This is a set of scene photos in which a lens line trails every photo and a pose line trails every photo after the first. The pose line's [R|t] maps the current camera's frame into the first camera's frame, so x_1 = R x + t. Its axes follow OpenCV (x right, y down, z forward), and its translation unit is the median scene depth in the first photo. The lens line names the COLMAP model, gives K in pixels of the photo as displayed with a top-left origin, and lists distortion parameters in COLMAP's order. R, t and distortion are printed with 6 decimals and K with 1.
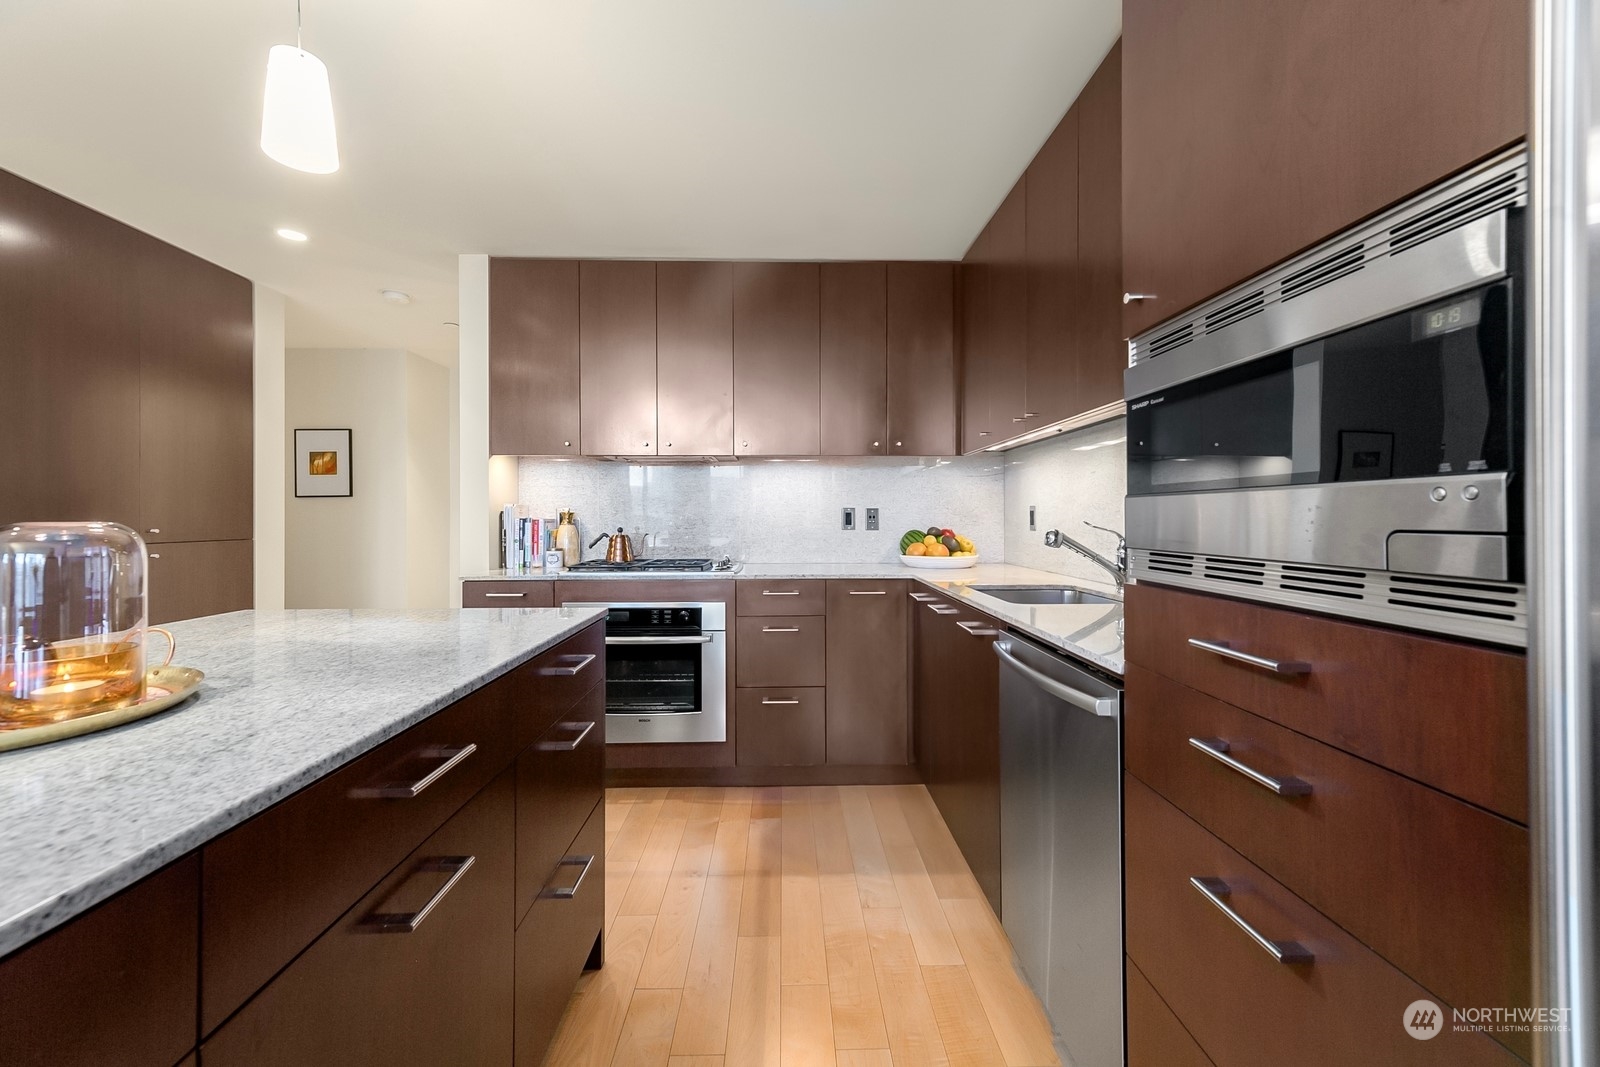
lens RADIAL K [[645.4, 0, 792.5], [0, 645.4, 524.3], [0, 0, 1]] dist [0.000041, 0.000048]
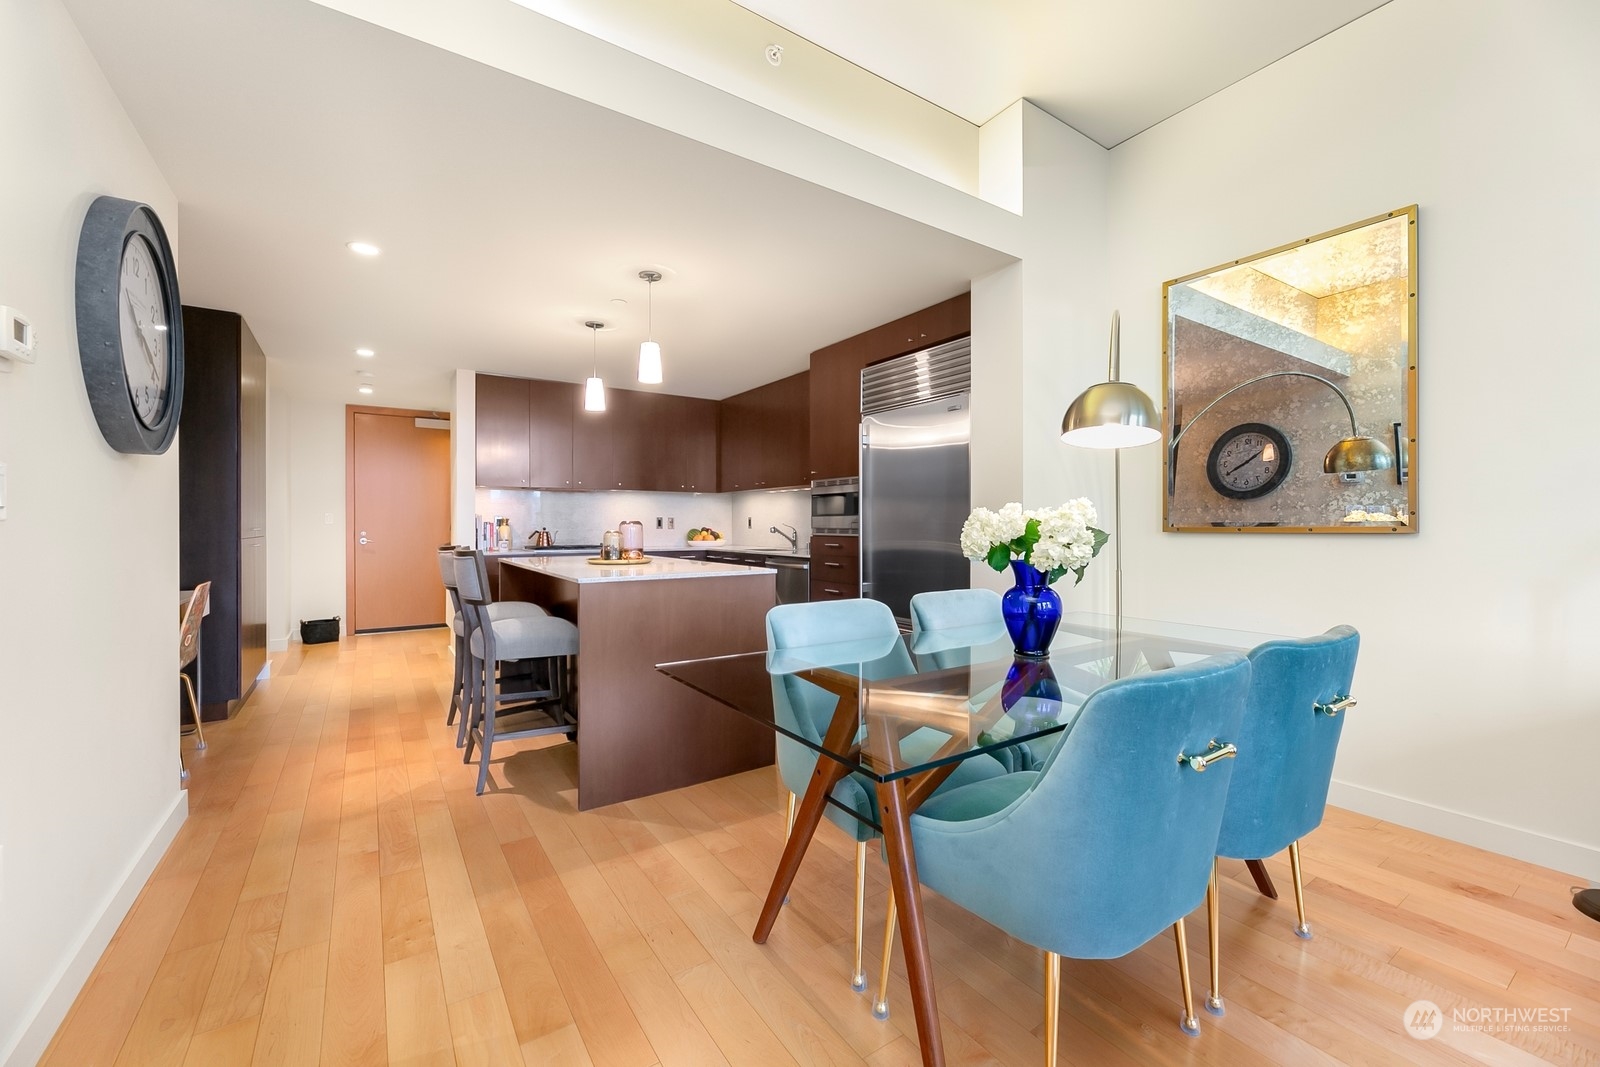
lens RADIAL K [[645.4, 0, 792.5], [0, 645.4, 524.3], [0, 0, 1]] dist [0.000041, 0.000048]
pose [[0.838741, 0.002003, 0.544527, -0.683012], [0.004264, 0.999938, -0.010246, 0.018232], [-0.544514, 0.010916, 0.838681, -0.904089]]
